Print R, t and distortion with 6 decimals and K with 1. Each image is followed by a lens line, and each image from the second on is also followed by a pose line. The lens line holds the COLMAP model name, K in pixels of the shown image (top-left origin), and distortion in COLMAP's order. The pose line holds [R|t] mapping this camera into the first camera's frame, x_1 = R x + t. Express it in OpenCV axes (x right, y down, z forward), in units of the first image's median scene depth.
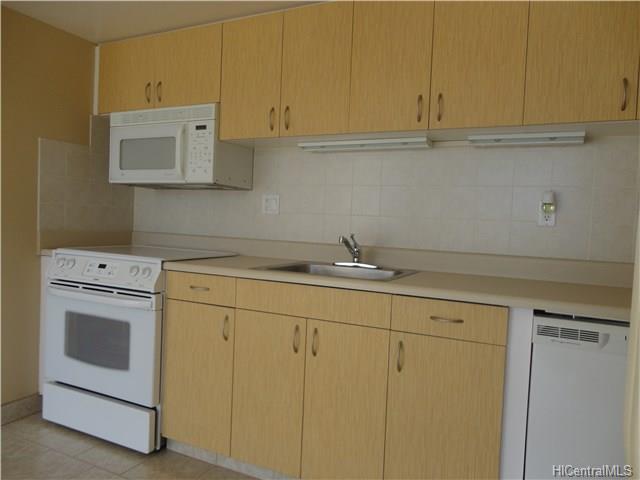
lens RADIAL K [[467.6, 0, 319.6], [0, 467.6, 240.5], [0, 0, 1]] dist [0.003934, 0.009915]
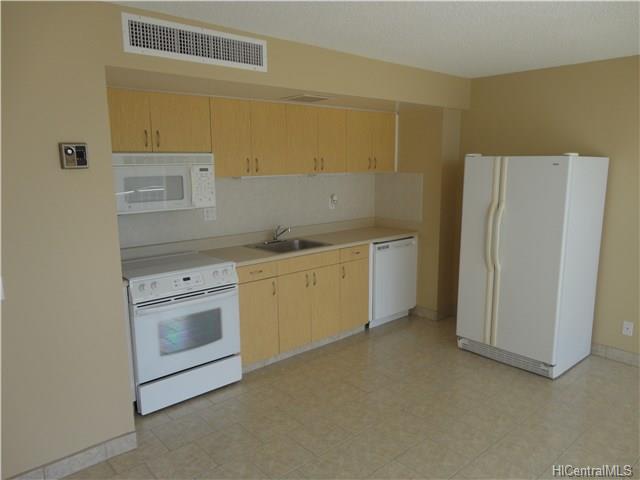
lens RADIAL K [[467.6, 0, 319.9], [0, 467.6, 240.0], [0, 0, 1]] dist [0.003934, 0.009915]
pose [[0.385496, -0.197288, 0.901371, -1.492210], [0.063206, 0.980226, 0.187515, -0.283584], [-0.920542, -0.015314, 0.390343, 0.104677]]
